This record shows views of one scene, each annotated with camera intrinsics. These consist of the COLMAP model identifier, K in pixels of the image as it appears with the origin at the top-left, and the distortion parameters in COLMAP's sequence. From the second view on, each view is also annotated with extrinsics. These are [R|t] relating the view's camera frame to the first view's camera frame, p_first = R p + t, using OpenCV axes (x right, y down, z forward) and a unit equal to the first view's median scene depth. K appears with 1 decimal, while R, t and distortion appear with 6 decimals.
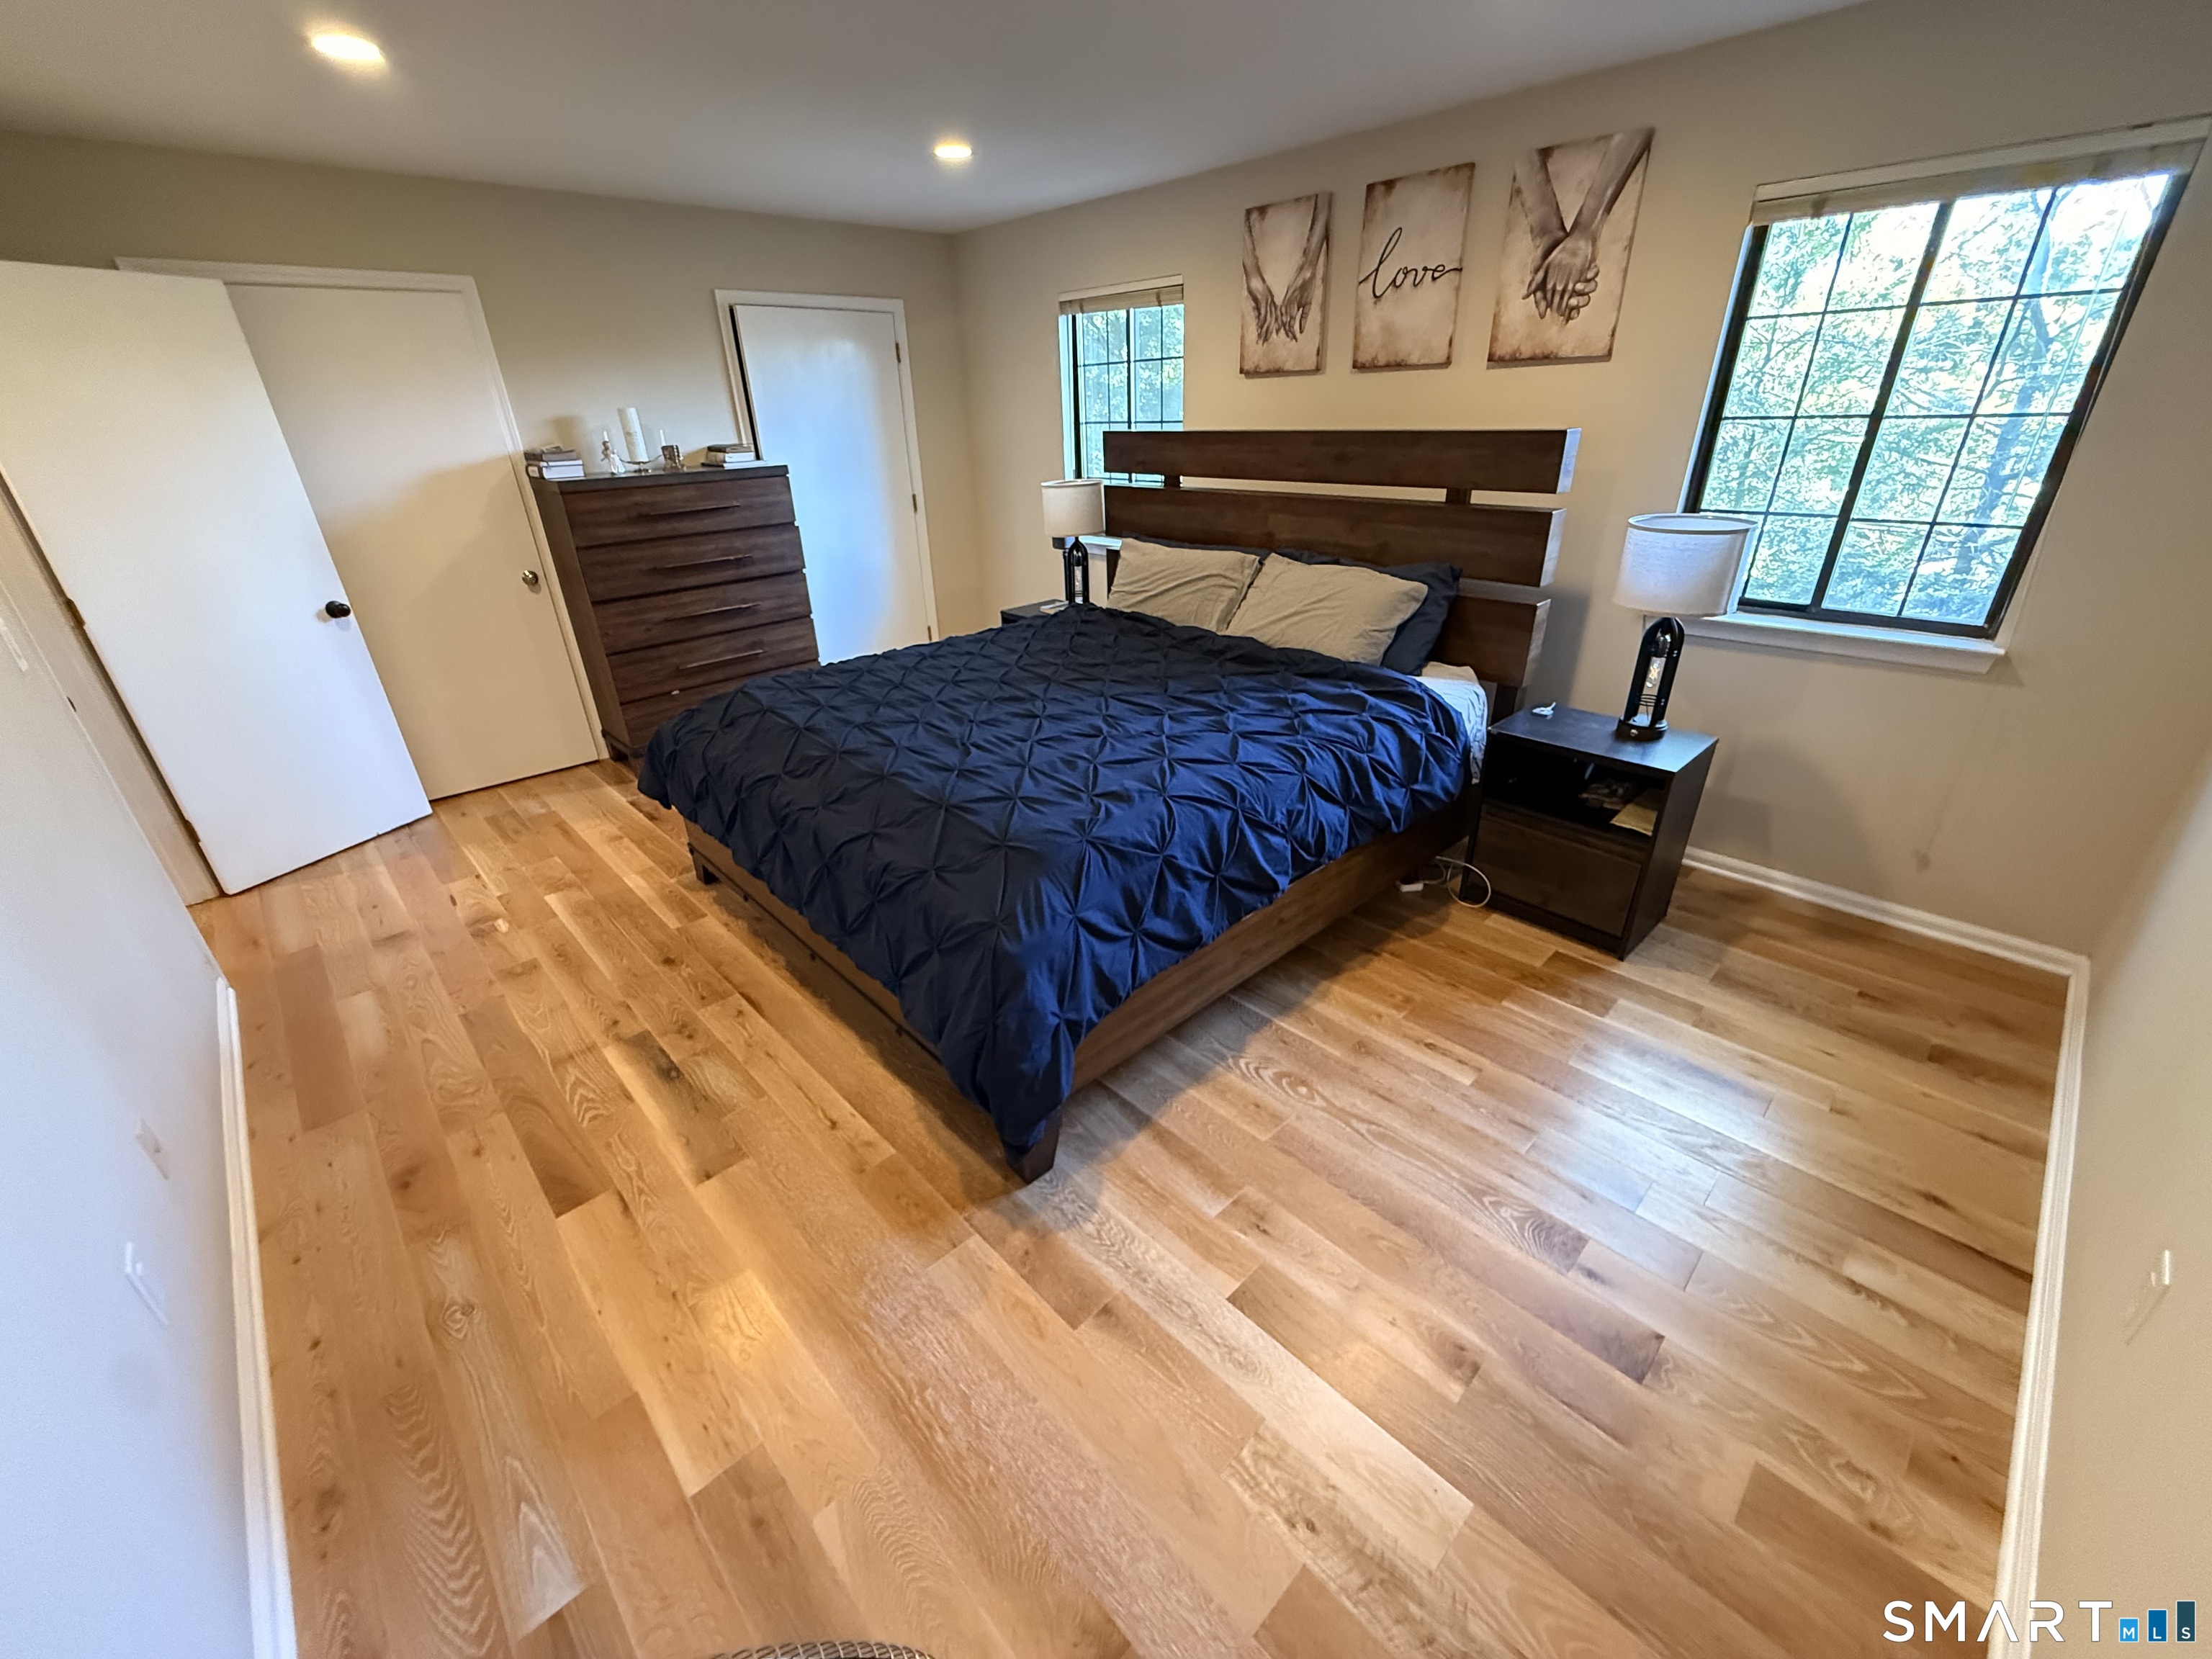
lens RADIAL K [[885.3, 0, 1076.6], [0, 885.3, 819.0], [0, 0, 1]] dist [0.000443, 0.000123]
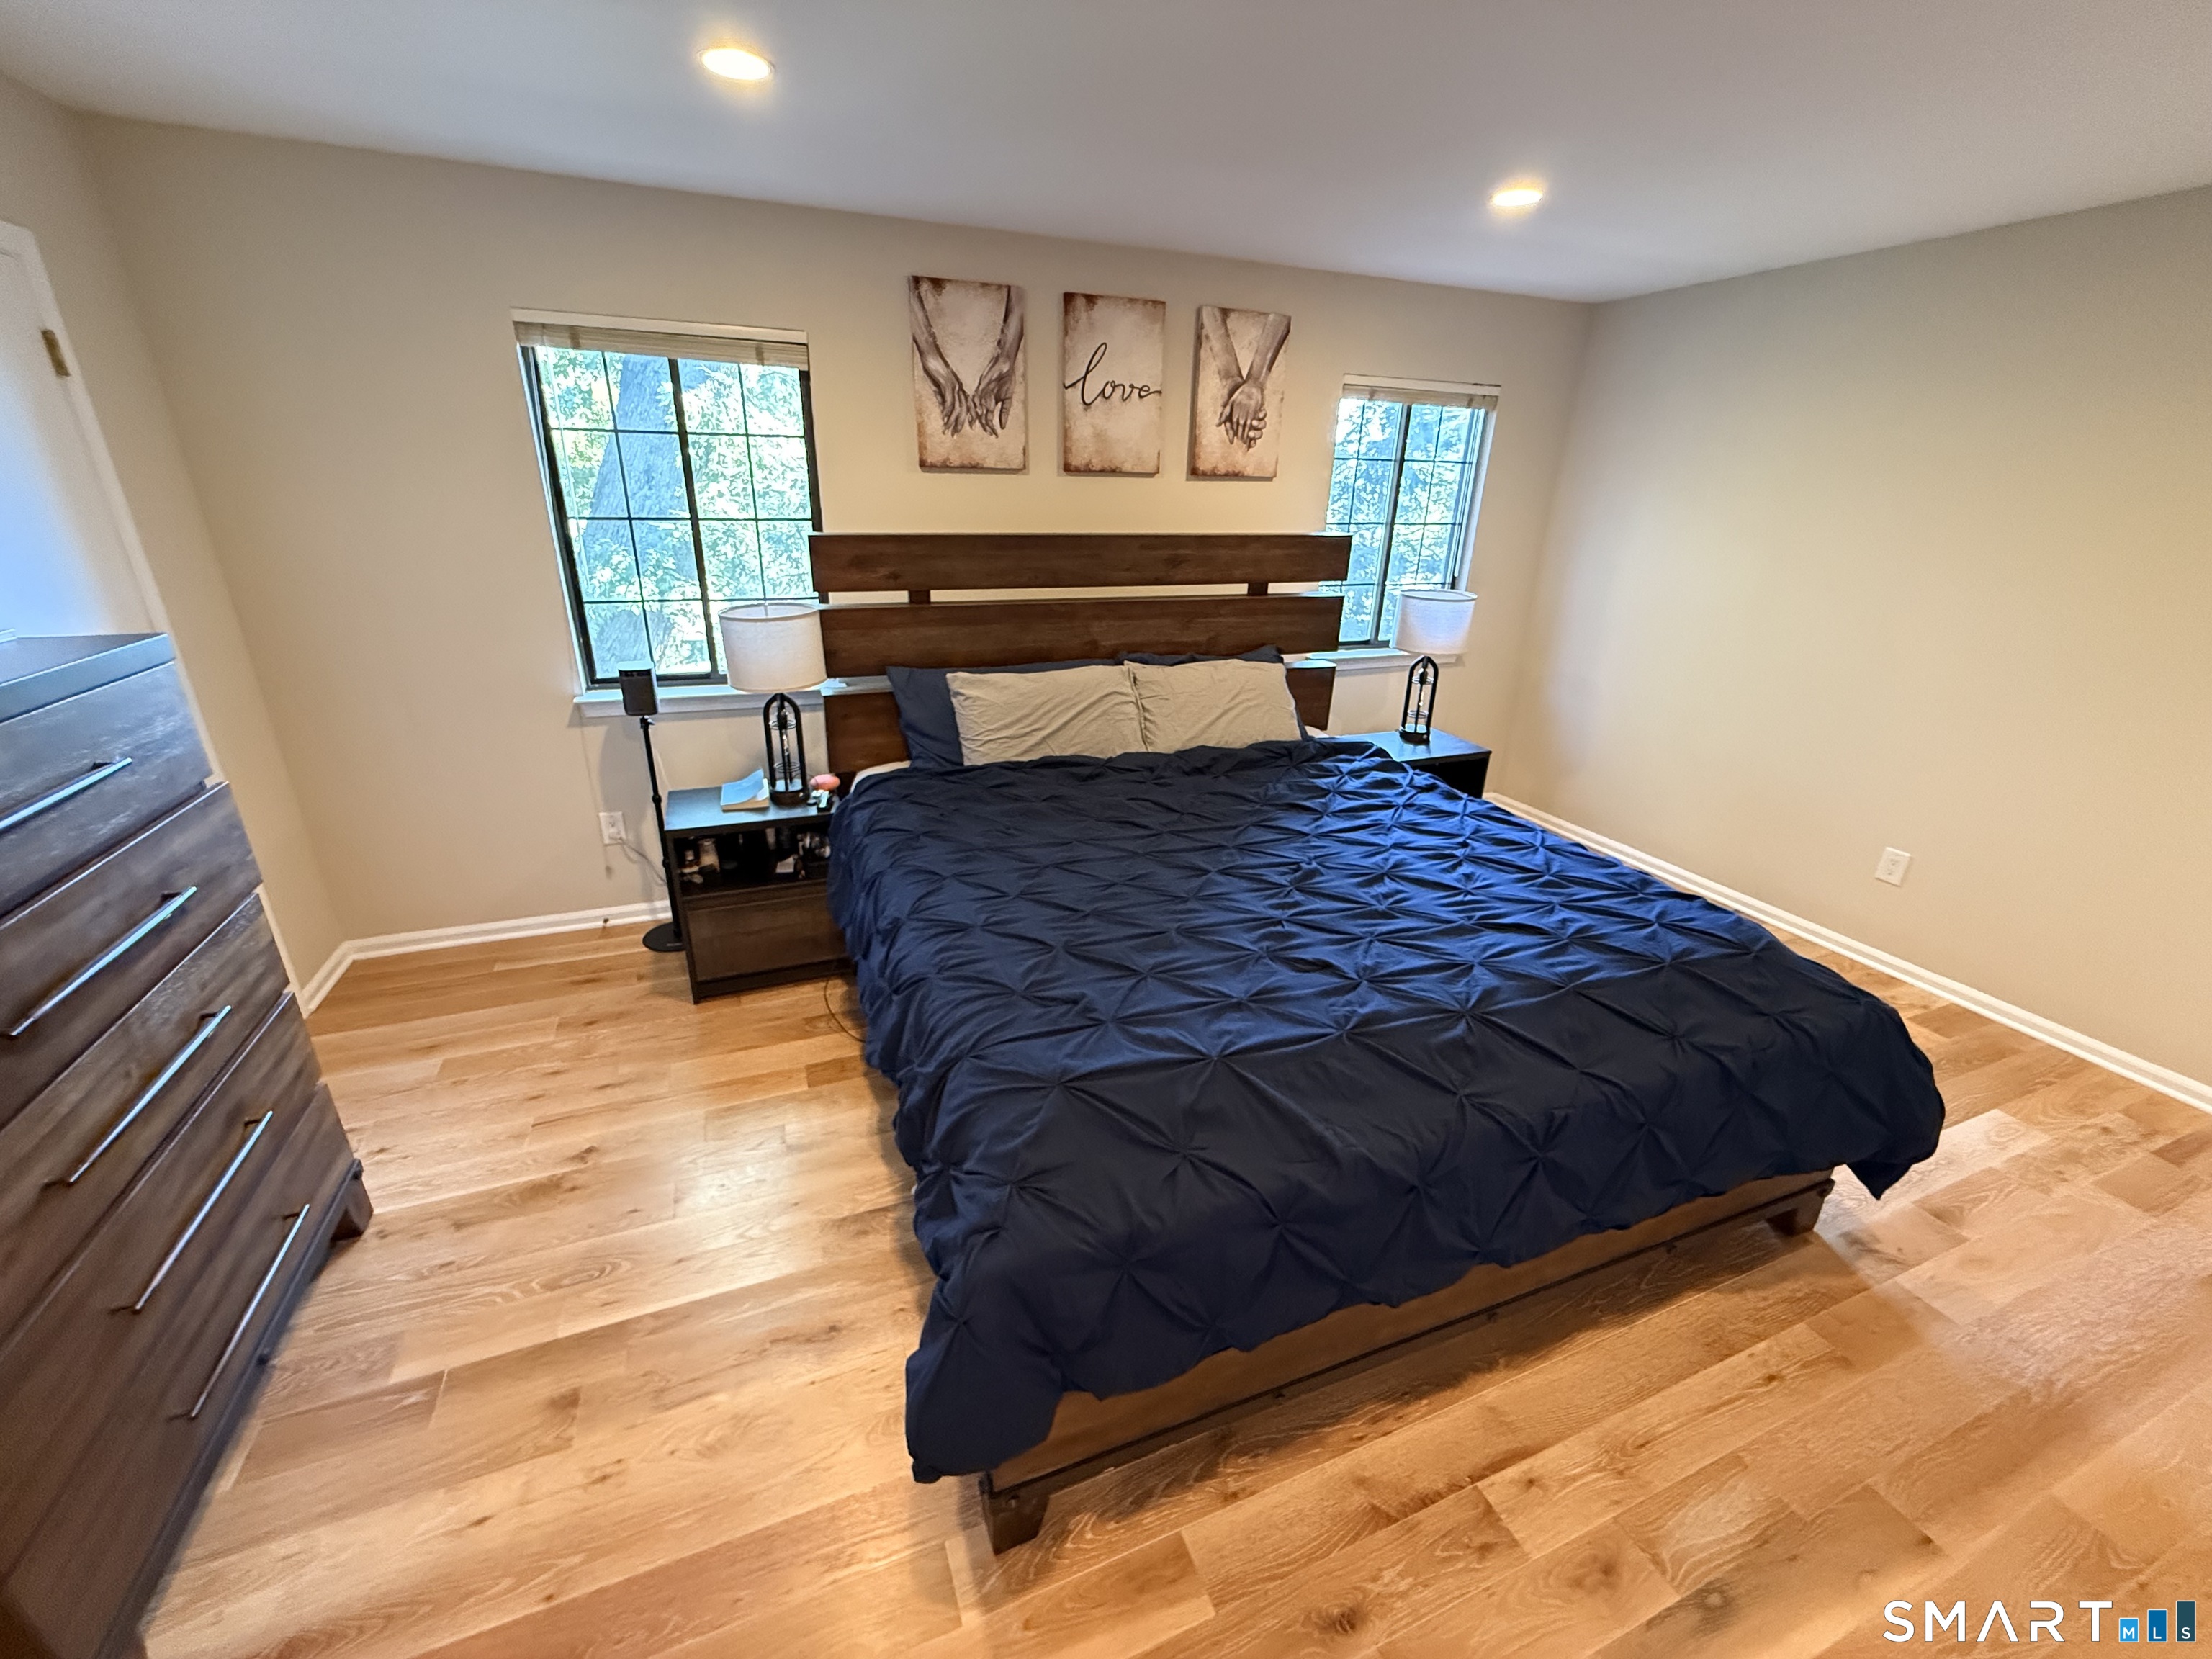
lens RADIAL K [[885.3, 0, 1115.7], [0, 885.3, 821.2], [0, 0, 1]] dist [0.000443, 0.000123]
pose [[0.354081, -0.302409, 0.884972, -0.717595], [0.368878, 0.914718, 0.164984, -0.328231], [-0.859393, 0.268029, 0.435436, 0.698589]]
